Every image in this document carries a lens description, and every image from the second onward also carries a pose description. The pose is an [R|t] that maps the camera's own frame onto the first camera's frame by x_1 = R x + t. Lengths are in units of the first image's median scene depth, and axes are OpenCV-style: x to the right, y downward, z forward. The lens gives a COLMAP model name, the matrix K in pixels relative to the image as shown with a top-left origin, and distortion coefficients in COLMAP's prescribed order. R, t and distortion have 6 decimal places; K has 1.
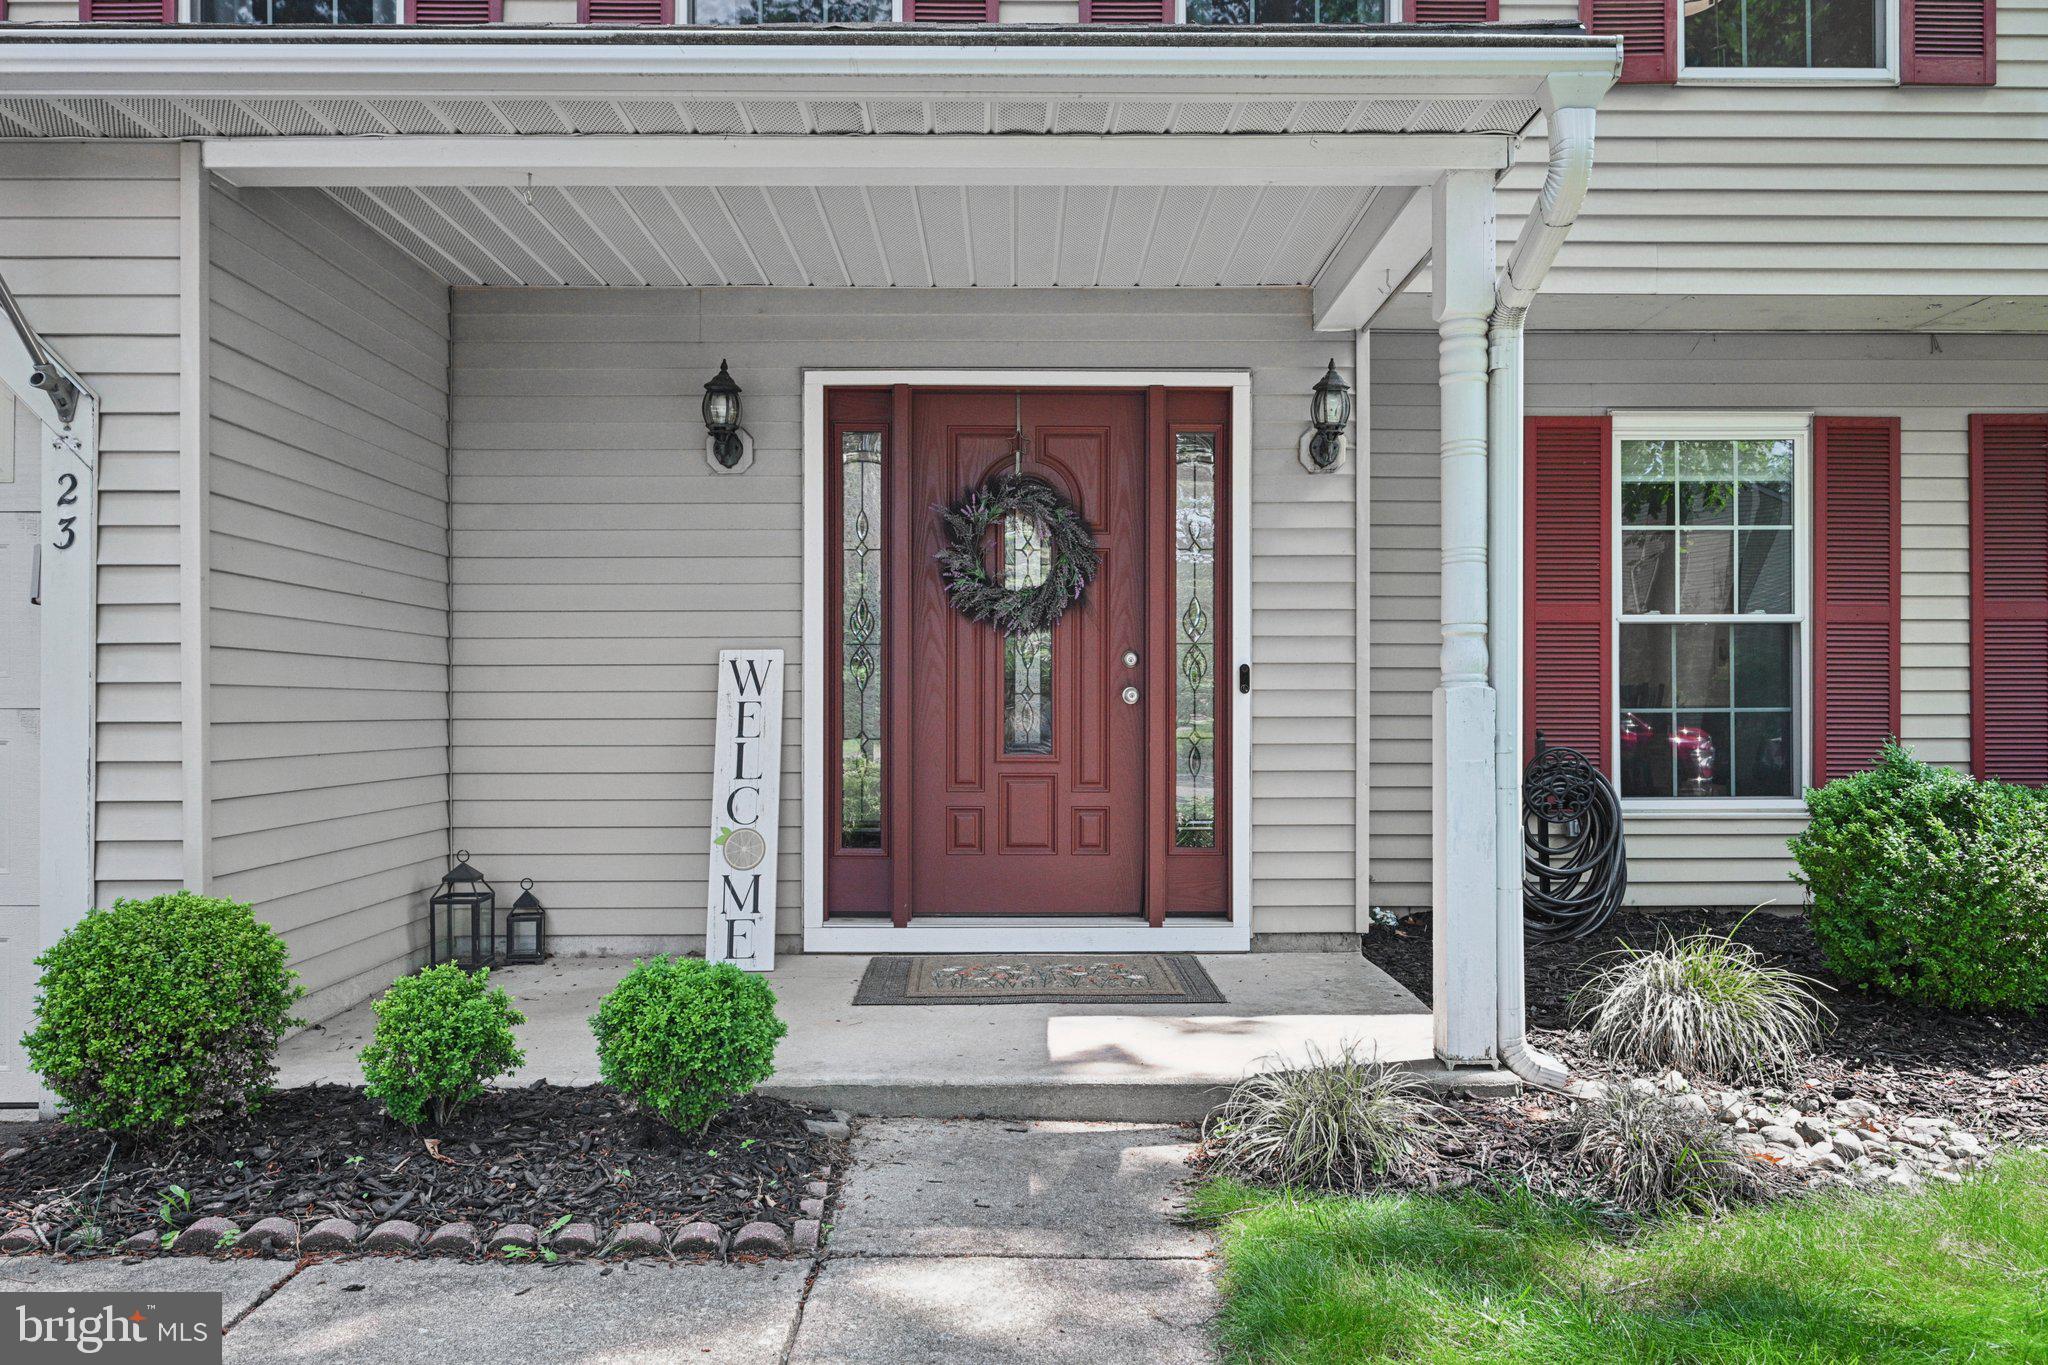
lens RADIAL K [[1463.2, 0, 1027.6], [0, 1463.2, 702.8], [0, 0, 1]] dist [-0.002117, 0.002751]
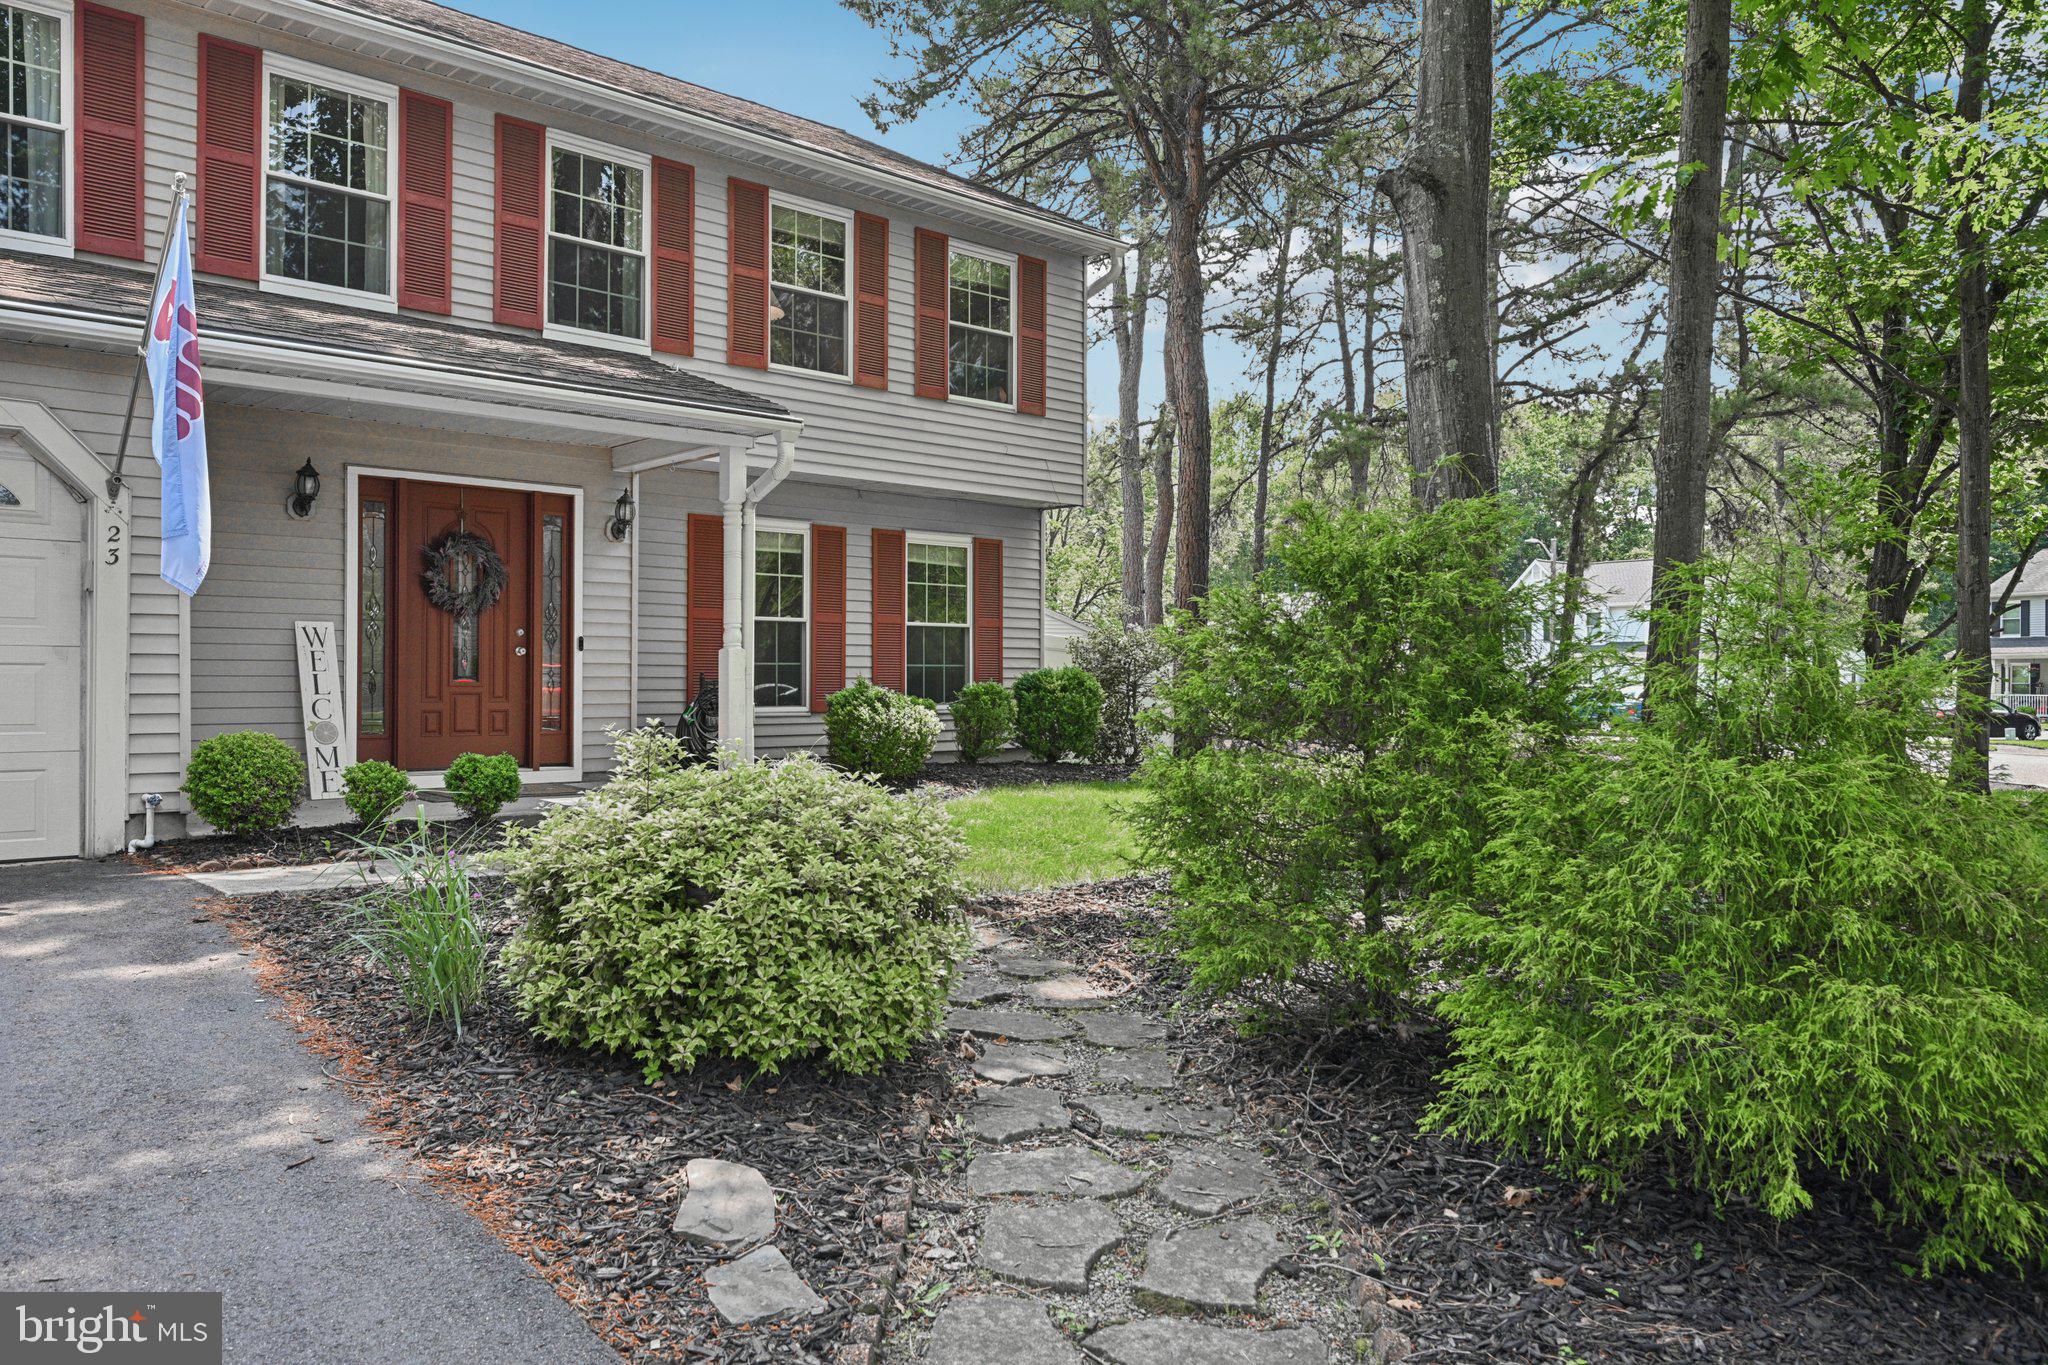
lens RADIAL K [[1463.2, 0, 1025.2], [0, 1463.2, 682.2], [0, 0, 1]] dist [-0.002117, 0.002751]
pose [[0.744460, 0.001971, 0.667664, -0.725486], [-0.003382, 0.999994, 0.000819, 0.032114], [-0.667658, -0.002868, 0.744462, -0.873411]]
